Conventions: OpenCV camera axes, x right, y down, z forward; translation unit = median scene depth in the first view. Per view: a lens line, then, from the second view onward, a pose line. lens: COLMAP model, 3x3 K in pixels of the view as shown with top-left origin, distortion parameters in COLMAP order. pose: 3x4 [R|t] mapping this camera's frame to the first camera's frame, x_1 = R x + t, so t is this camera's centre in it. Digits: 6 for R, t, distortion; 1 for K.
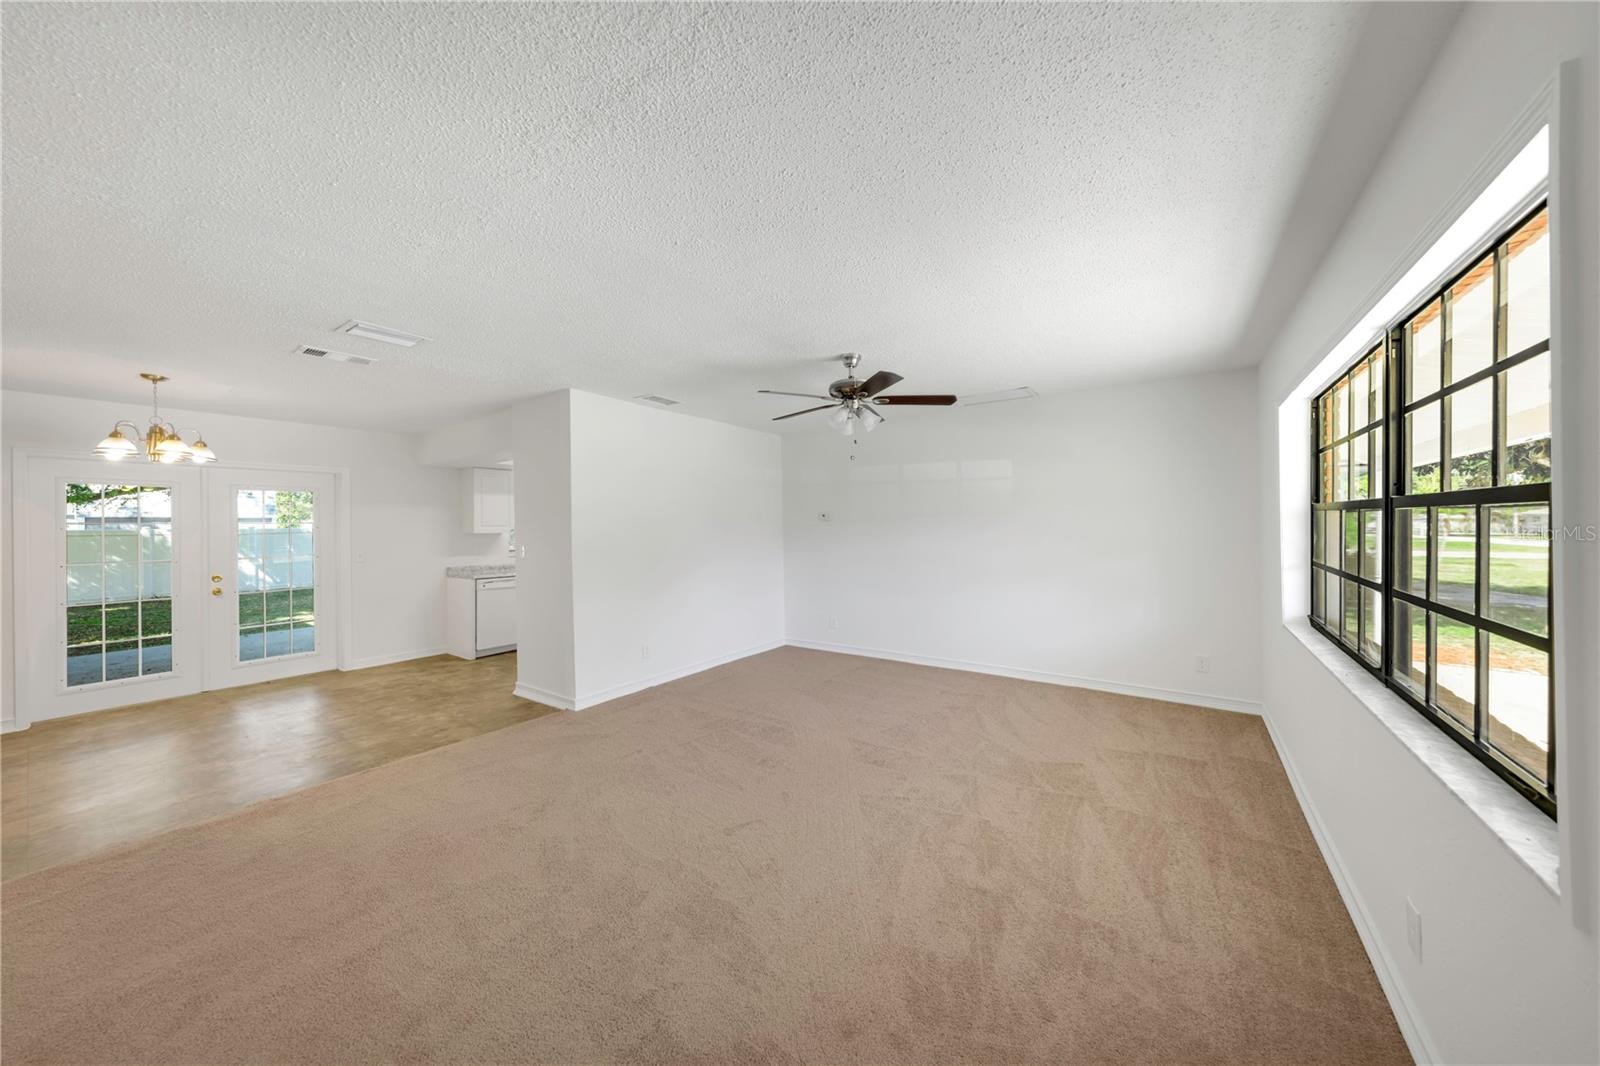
lens RADIAL K [[521.0, 0, 795.1], [0, 521.0, 525.1], [0, 0, 1]] dist [0.001082, 0.000120]
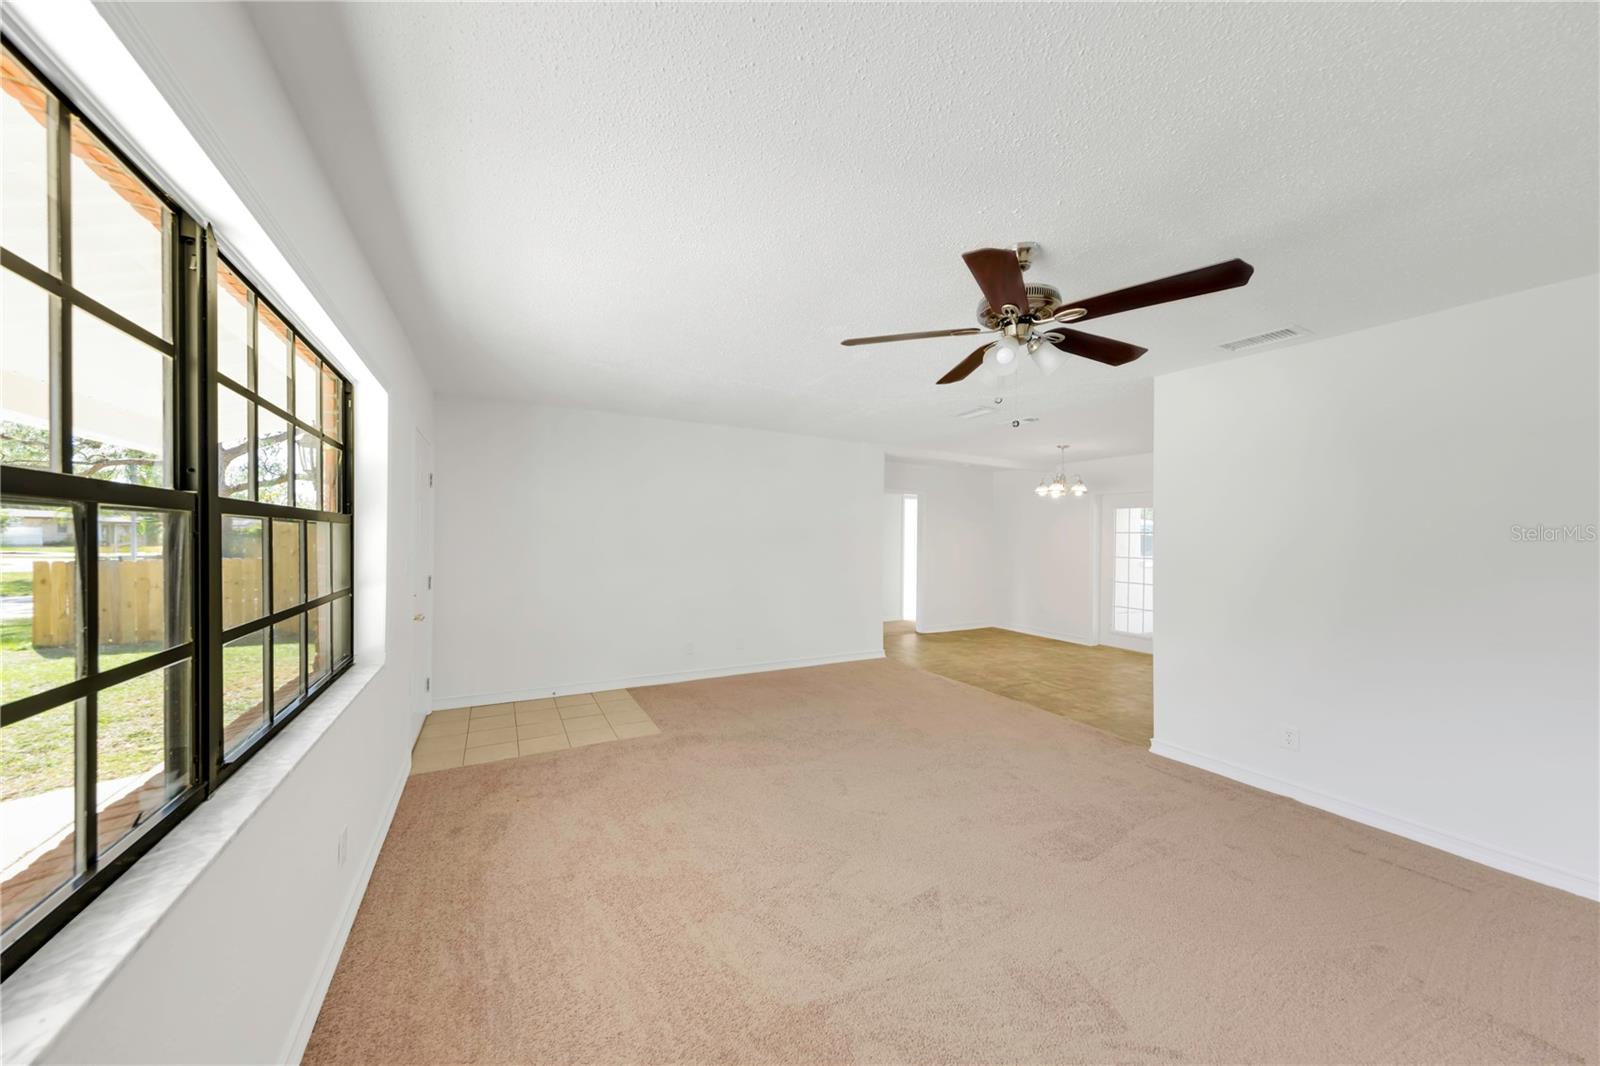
lens RADIAL K [[534.0, 0, 800.0], [0, 534.0, 533.0], [0, 0, 1]] dist [0.000489, 0.000019]
pose [[-0.418995, -0.000420, -0.907989, 0.469985], [-0.004542, 0.999988, 0.001633, -0.001109], [0.907977, 0.004808, -0.418992, 0.637299]]
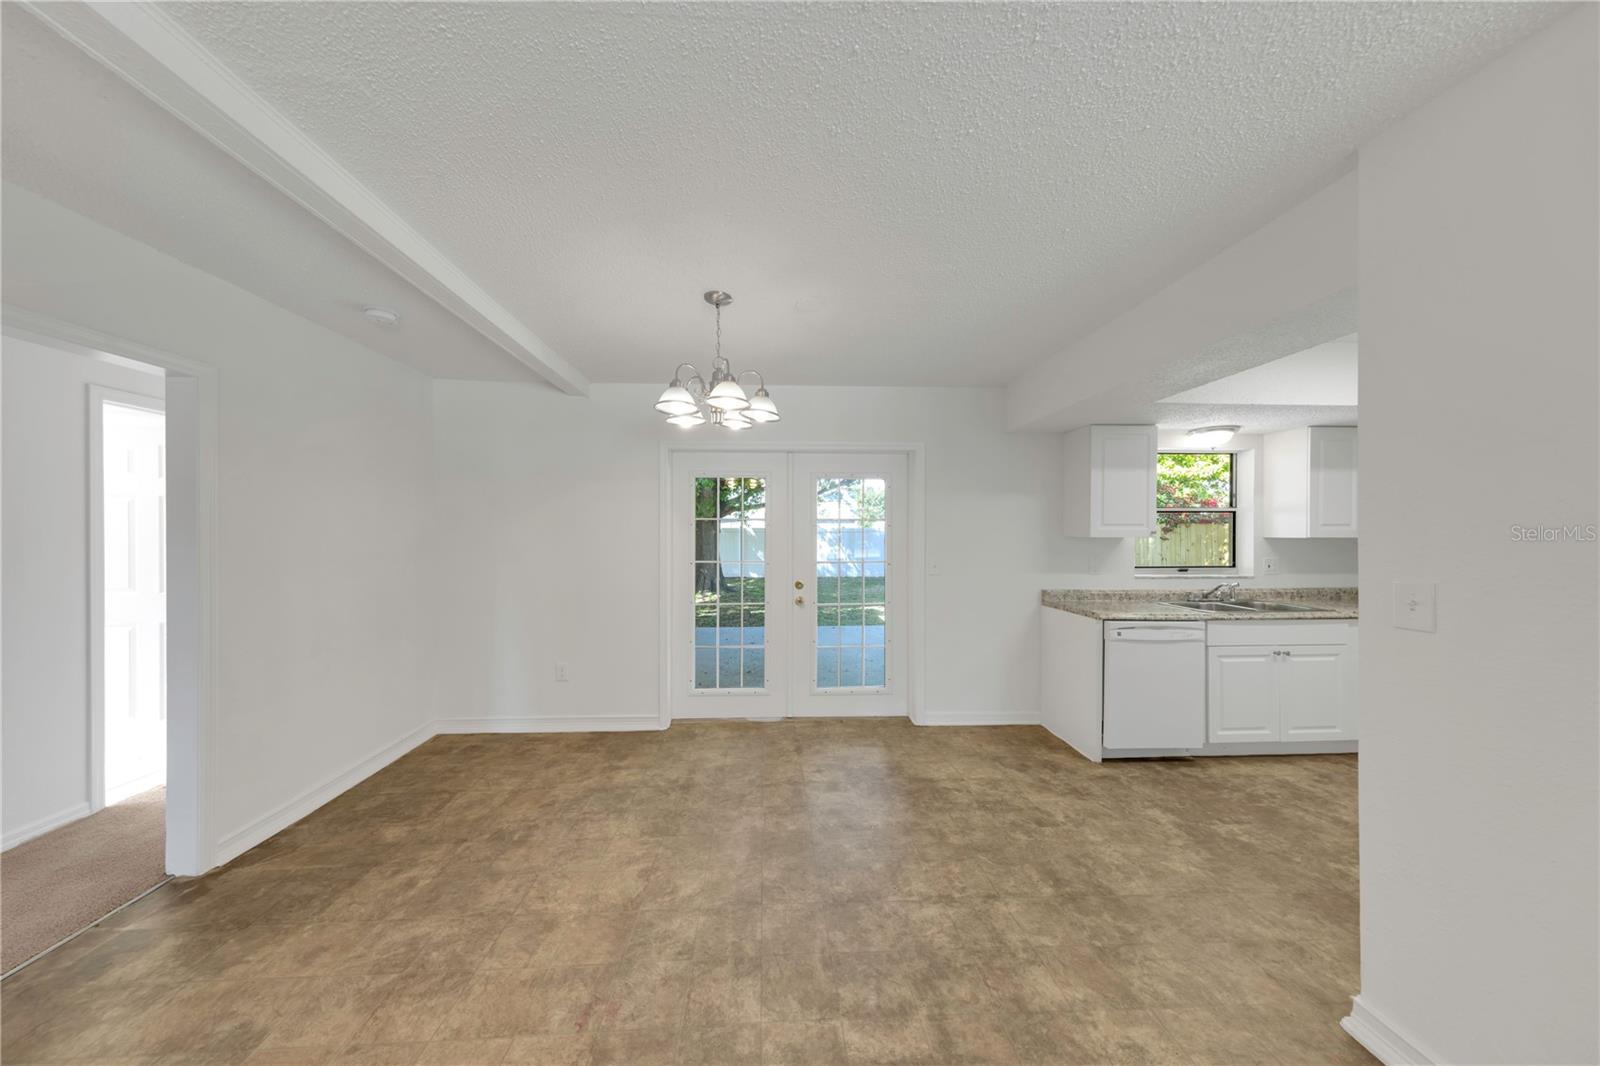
lens RADIAL K [[521.0, 0, 795.1], [0, 521.0, 525.1], [0, 0, 1]] dist [0.001082, 0.000120]
pose [[0.617140, 0.003271, -0.786847, -0.421013], [-0.007642, 0.999969, -0.001837, 0.007167], [0.786816, 0.007147, 0.617146, 0.442119]]
